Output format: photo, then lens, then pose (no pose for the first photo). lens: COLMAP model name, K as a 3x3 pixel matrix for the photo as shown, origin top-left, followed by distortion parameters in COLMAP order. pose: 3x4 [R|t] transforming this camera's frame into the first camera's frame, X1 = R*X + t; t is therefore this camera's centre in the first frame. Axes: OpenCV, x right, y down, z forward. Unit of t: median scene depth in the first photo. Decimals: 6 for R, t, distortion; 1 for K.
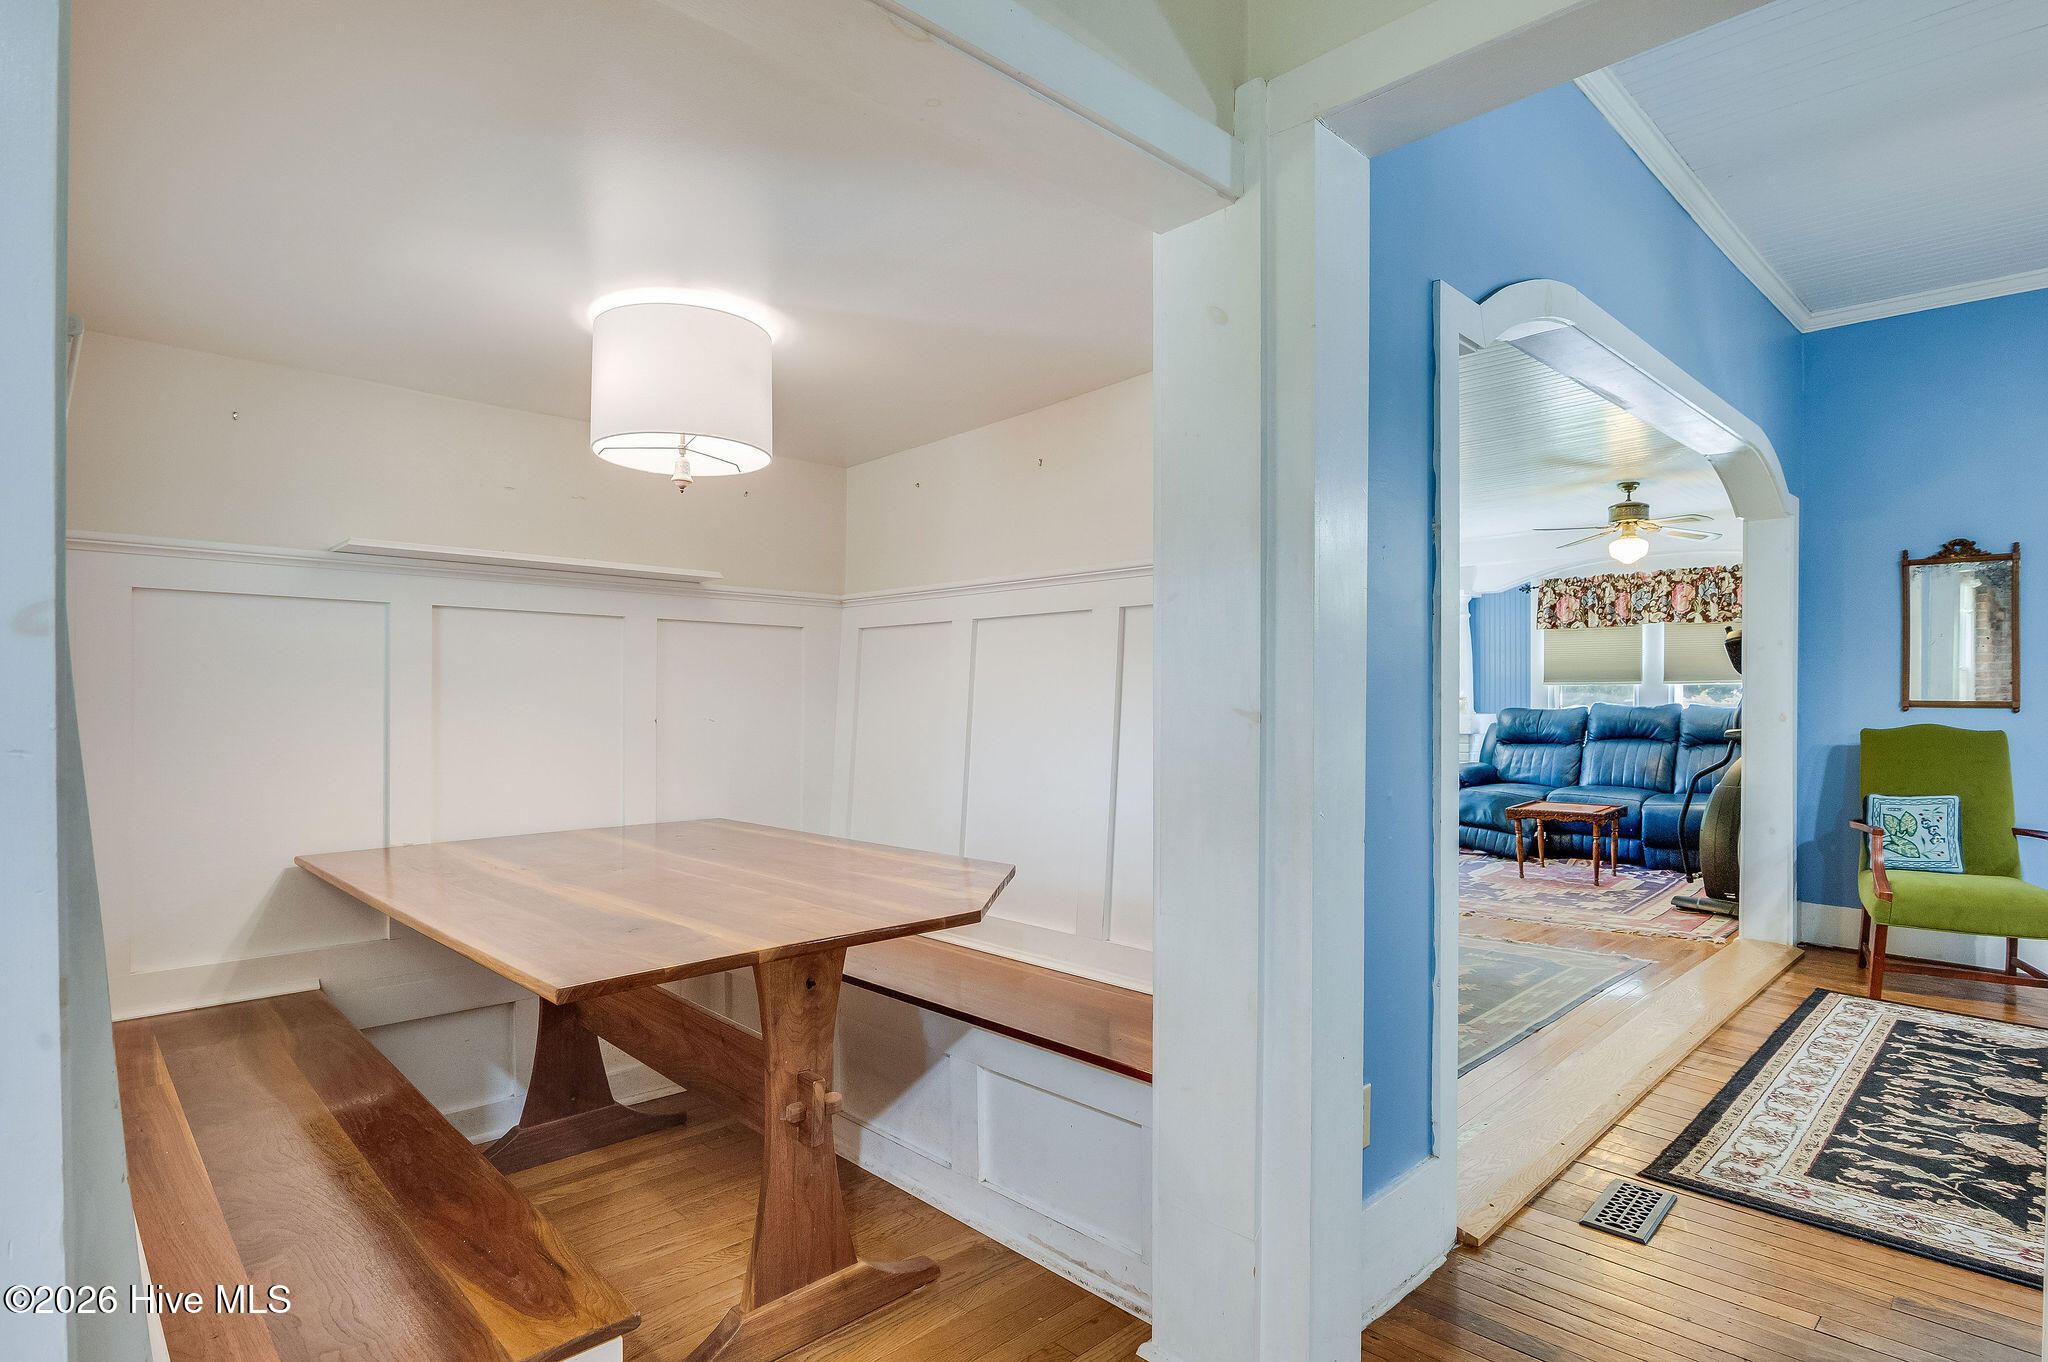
lens RADIAL K [[1040.0, 0, 1000.6], [0, 1040.0, 726.7], [0, 0, 1]] dist [-0.017610, 0.000389]
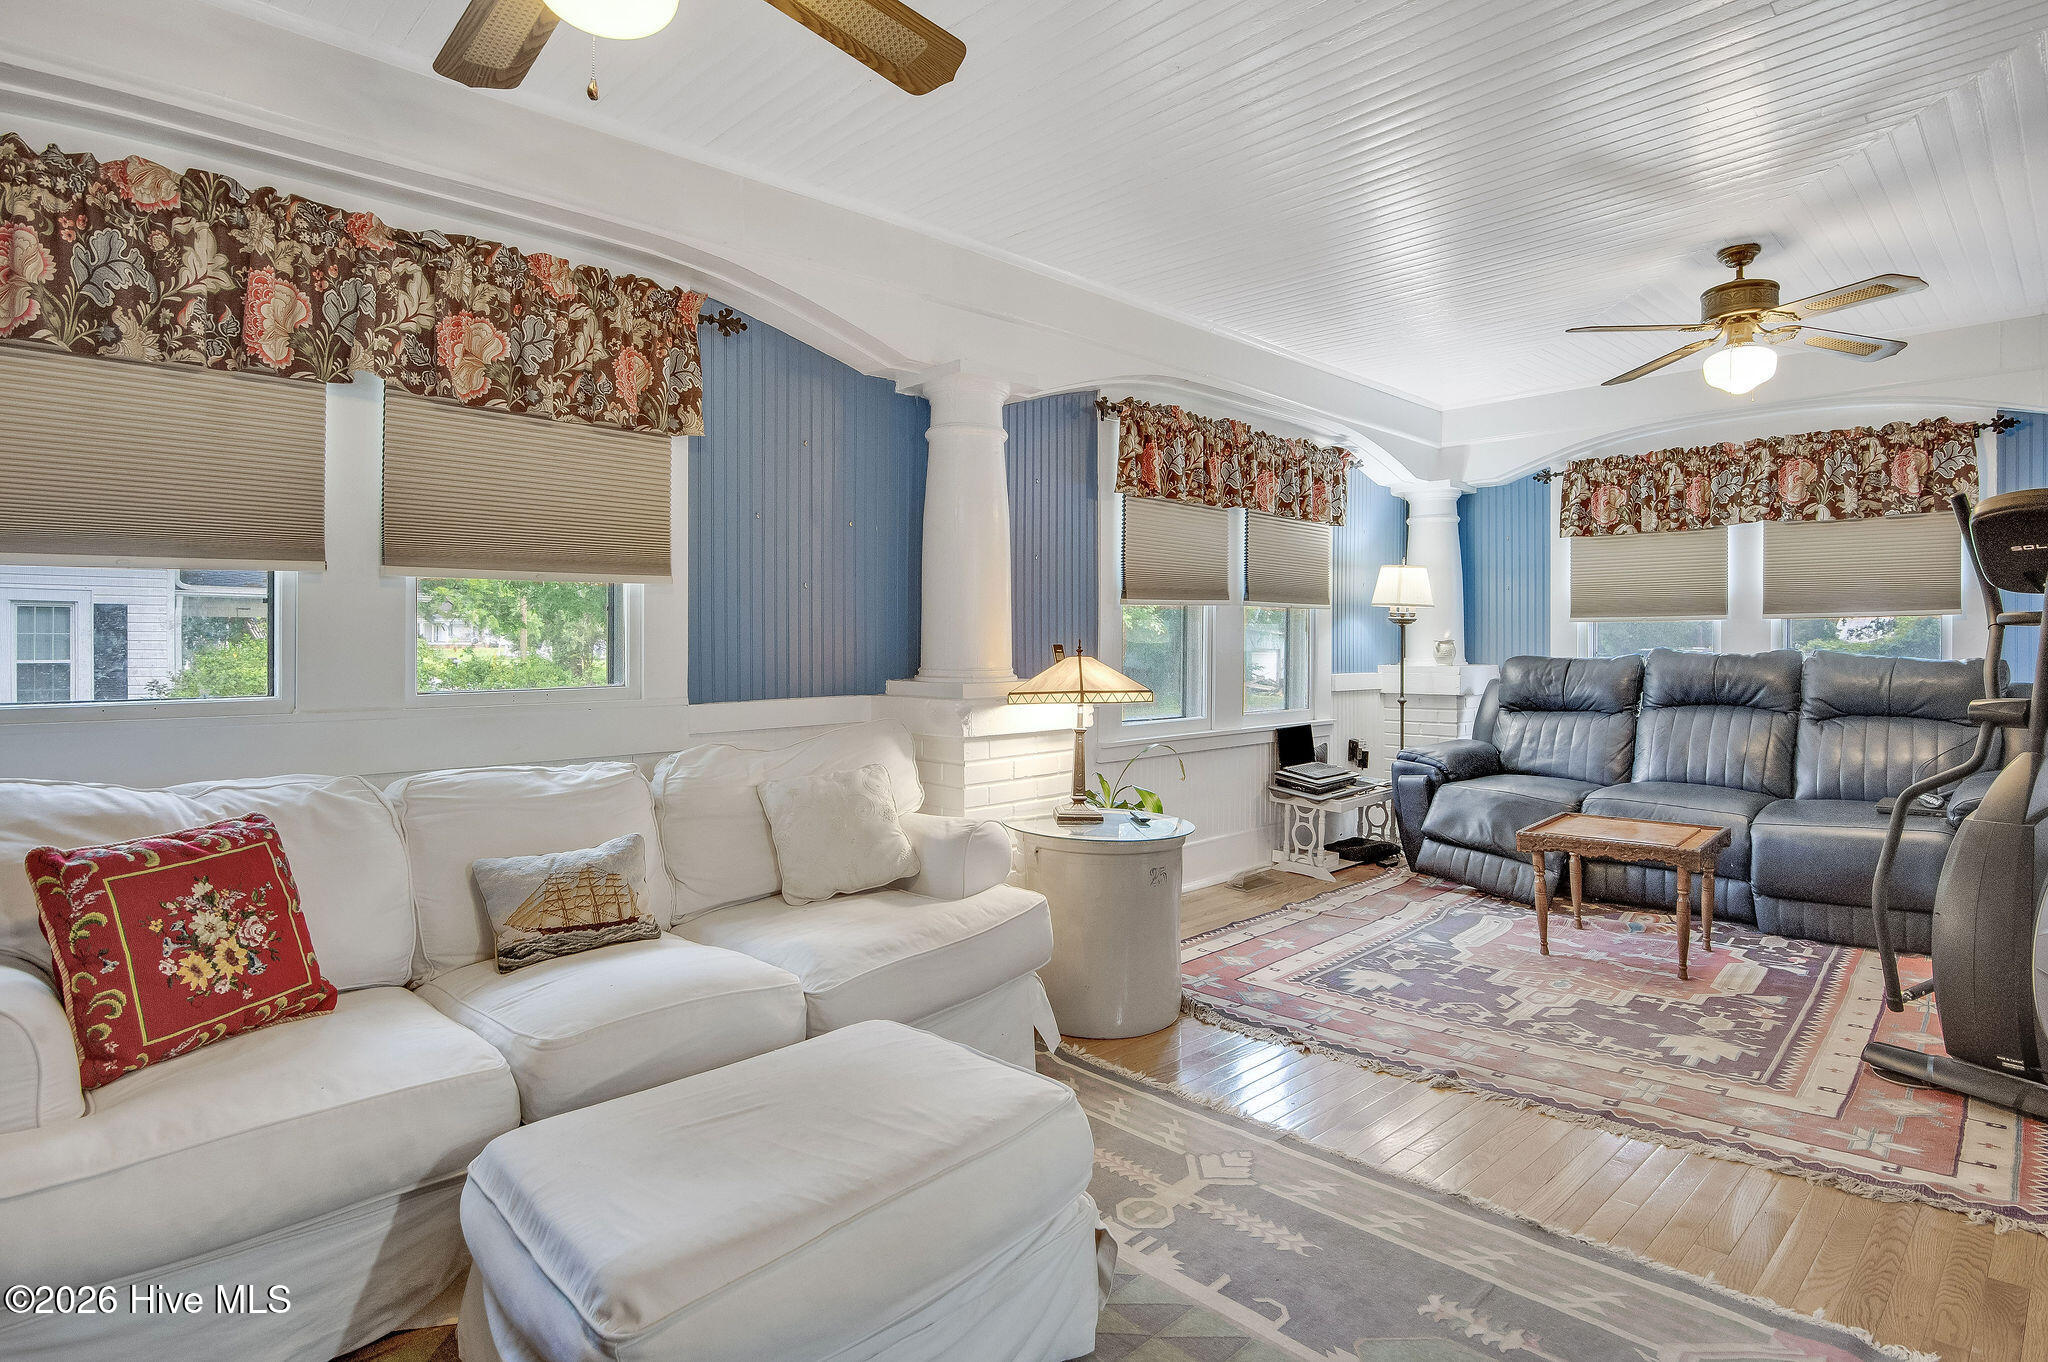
lens RADIAL K [[1040.0, 0, 1036.8], [0, 1040.0, 670.9], [0, 0, 1]] dist [-0.017610, 0.000389]
pose [[0.999007, 0.018172, 0.040672, 0.178393], [-0.017414, 0.999669, -0.018912, 0.009176], [-0.041002, 0.018185, 0.998994, 0.396412]]
